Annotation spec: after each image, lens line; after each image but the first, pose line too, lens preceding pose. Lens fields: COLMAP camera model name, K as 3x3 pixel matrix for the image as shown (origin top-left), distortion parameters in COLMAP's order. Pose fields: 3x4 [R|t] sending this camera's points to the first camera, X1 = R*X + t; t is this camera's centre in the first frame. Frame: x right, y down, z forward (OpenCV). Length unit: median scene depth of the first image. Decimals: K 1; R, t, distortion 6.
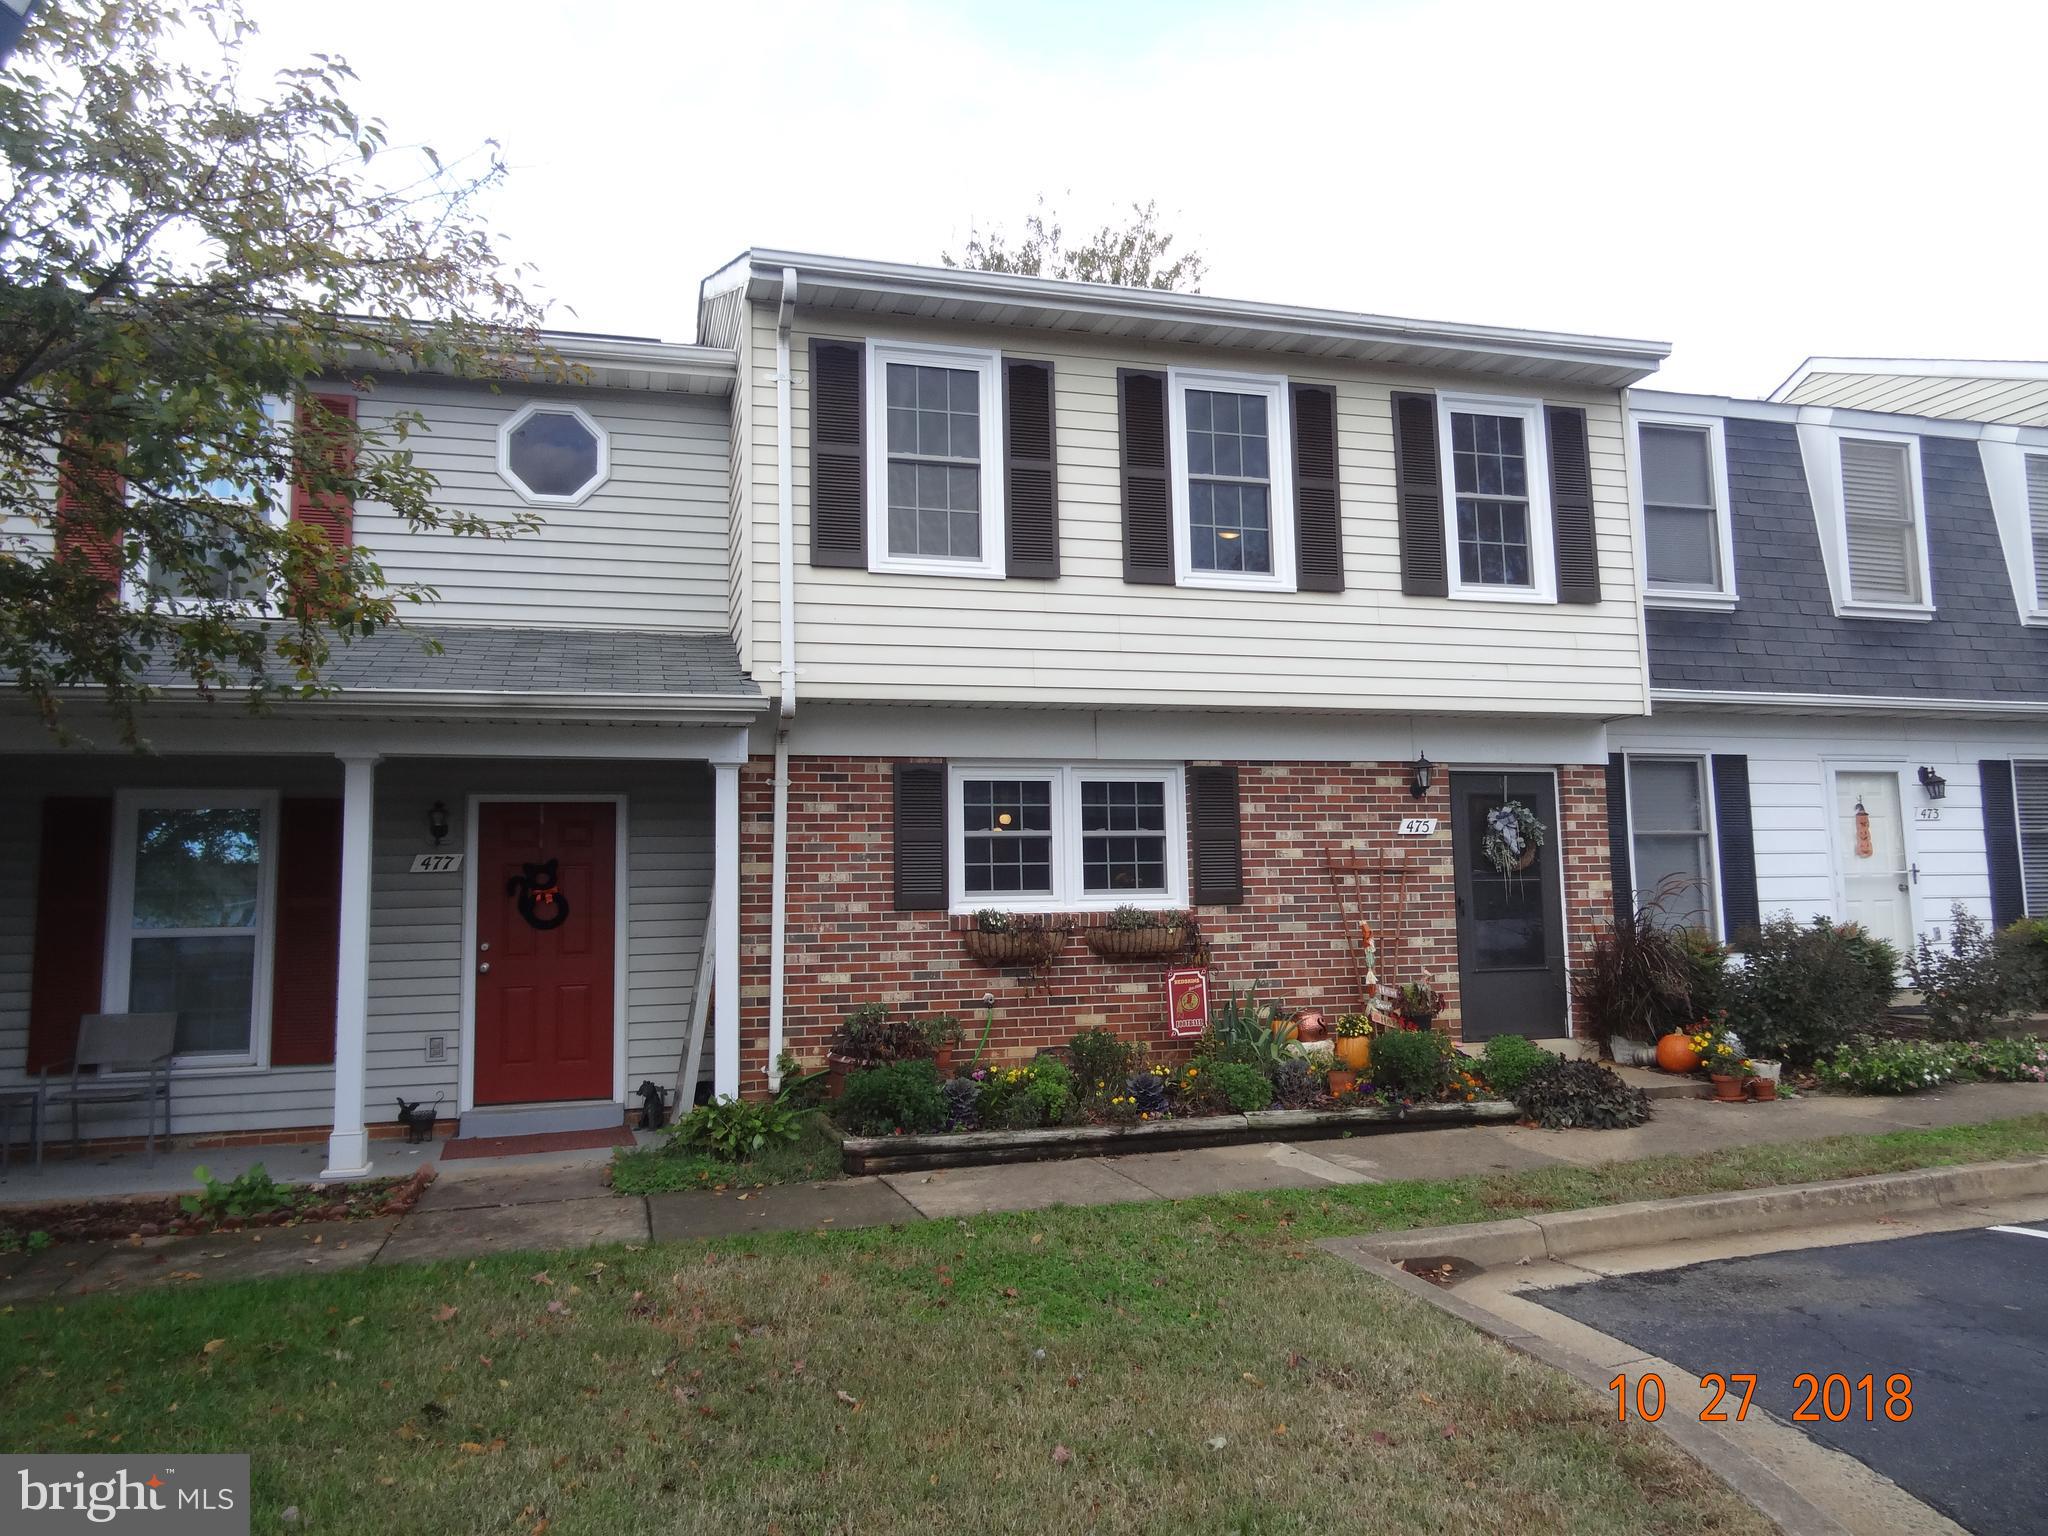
lens RADIAL K [[1423.3, 0, 1027.6], [0, 1423.3, 756.6], [0, 0, 1]] dist [-0.001757, 0.002346]
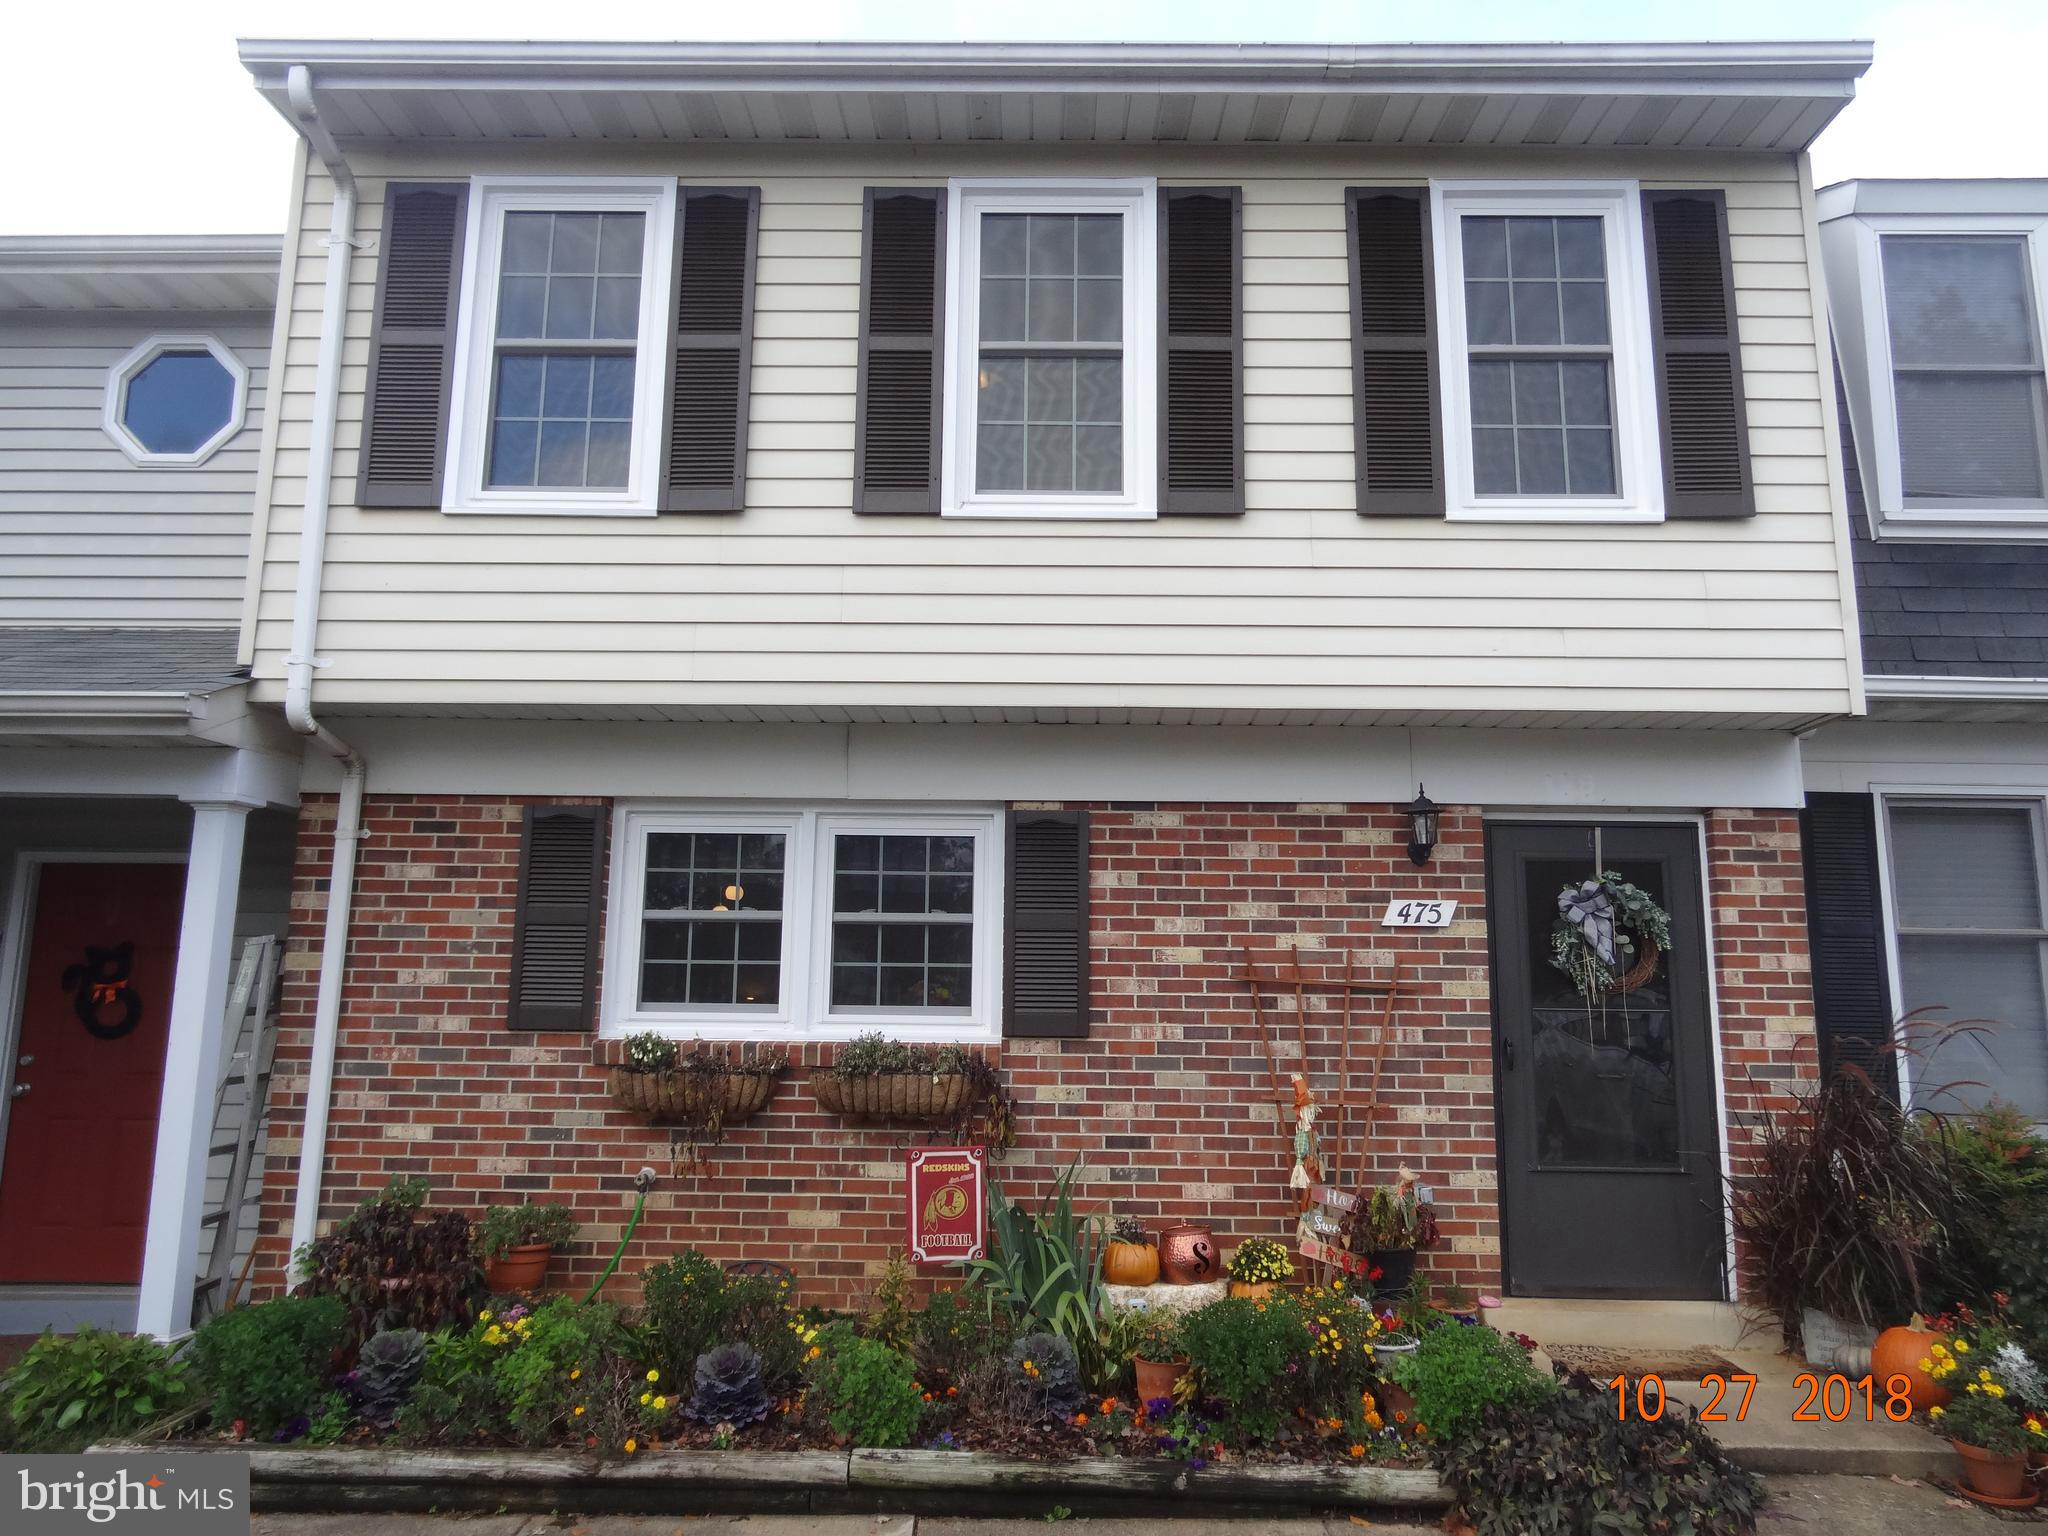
lens RADIAL K [[1423.3, 0, 1027.6], [0, 1423.3, 756.6], [0, 0, 1]] dist [-0.001757, 0.002346]
pose [[0.957786, -0.018228, -0.286904, 0.304119], [0.000708, 0.998134, -0.061050, 0.021385], [0.287482, 0.058270, 0.956012, 0.410316]]
